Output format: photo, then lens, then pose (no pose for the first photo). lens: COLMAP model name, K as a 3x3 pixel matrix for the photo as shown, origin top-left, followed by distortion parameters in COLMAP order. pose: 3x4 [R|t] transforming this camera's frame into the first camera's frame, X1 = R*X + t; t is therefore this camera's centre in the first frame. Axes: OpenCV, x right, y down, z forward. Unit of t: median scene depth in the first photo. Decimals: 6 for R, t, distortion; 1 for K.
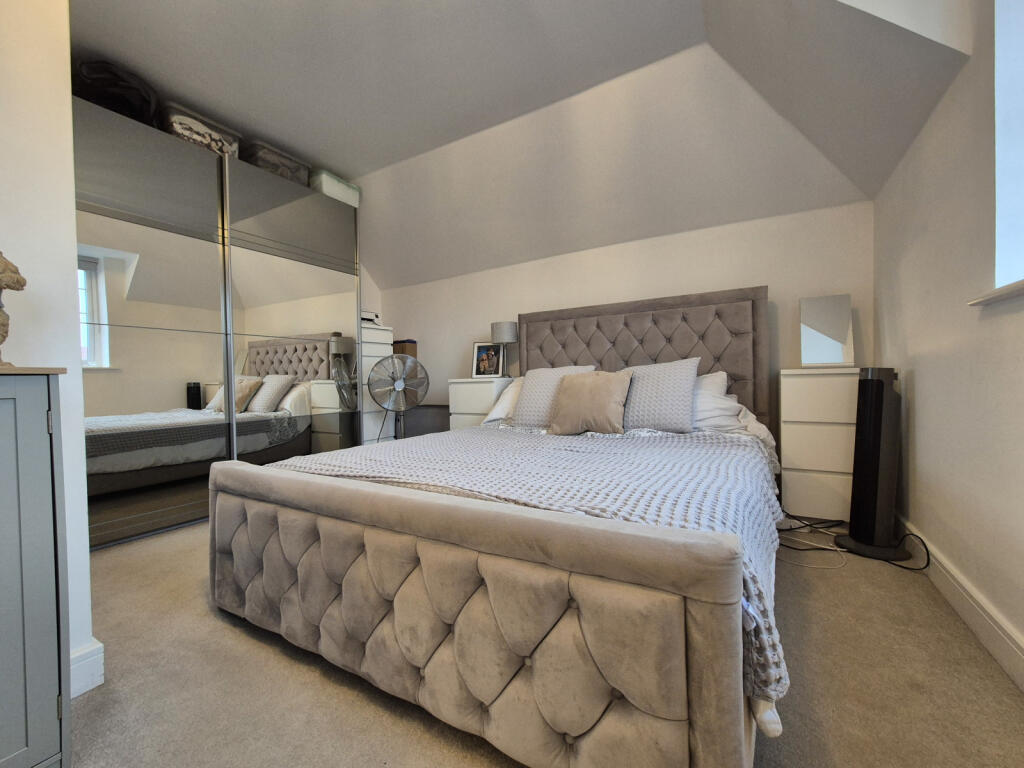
lens RADIAL K [[420.7, 0, 512.0], [0, 420.7, 384.0], [0, 0, 1]] dist [0.014902, 0.000007]
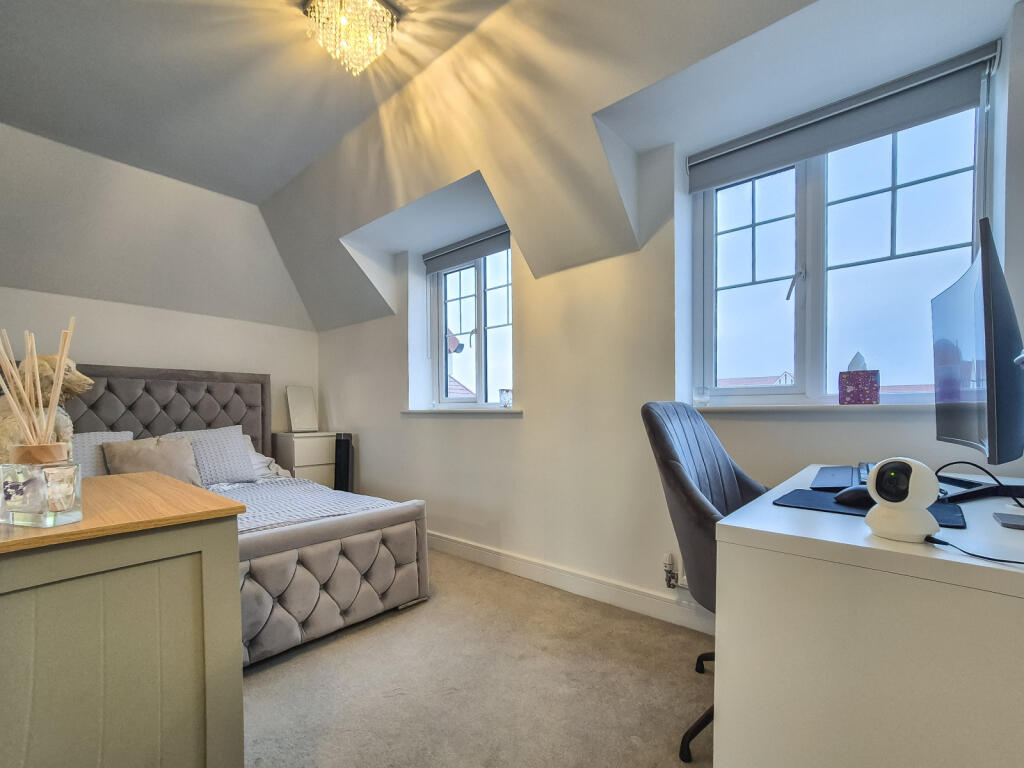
lens RADIAL K [[442.7, 0, 514.5], [0, 442.7, 430.5], [0, 0, 1]] dist [-0.002218, 0.009054]
pose [[0.168416, -0.018921, 0.985534, -0.661468], [0.014560, 0.999754, 0.016706, -0.049067], [-0.985608, 0.011536, 0.168650, -0.065610]]
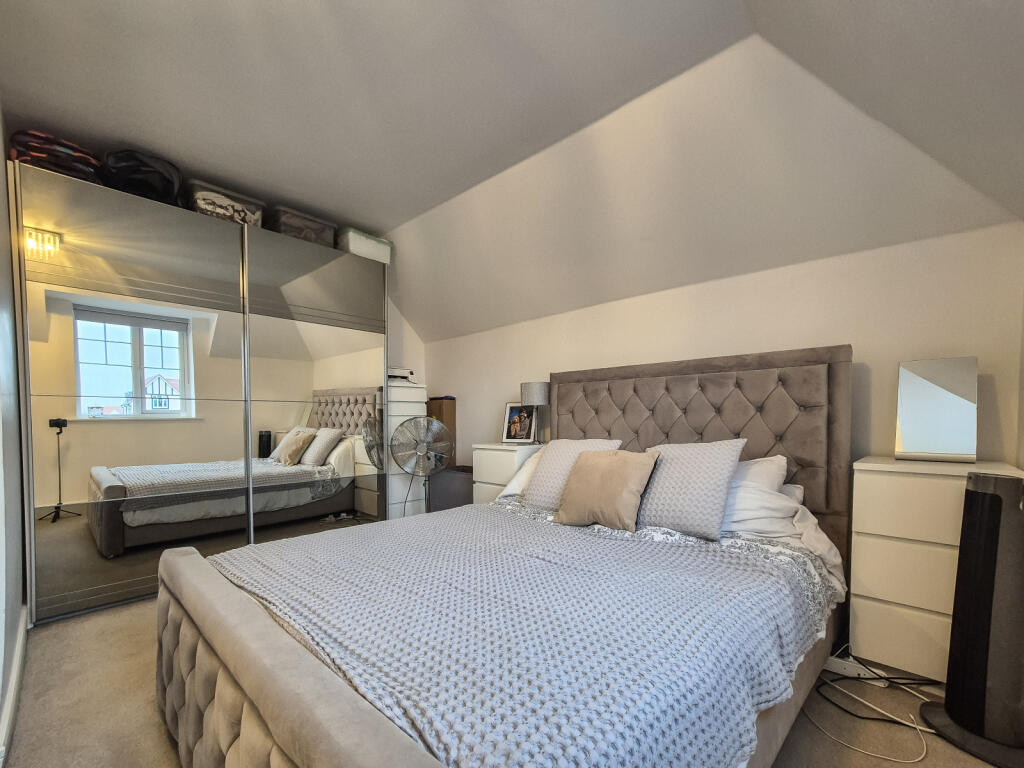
lens RADIAL K [[442.7, 0, 514.5], [0, 442.7, 430.5], [0, 0, 1]] dist [-0.002218, 0.009054]
pose [[0.976061, 0.025733, -0.215970, 0.171627], [-0.022207, 0.999578, 0.018739, -0.071722], [0.216361, -0.013494, 0.976220, 0.085998]]
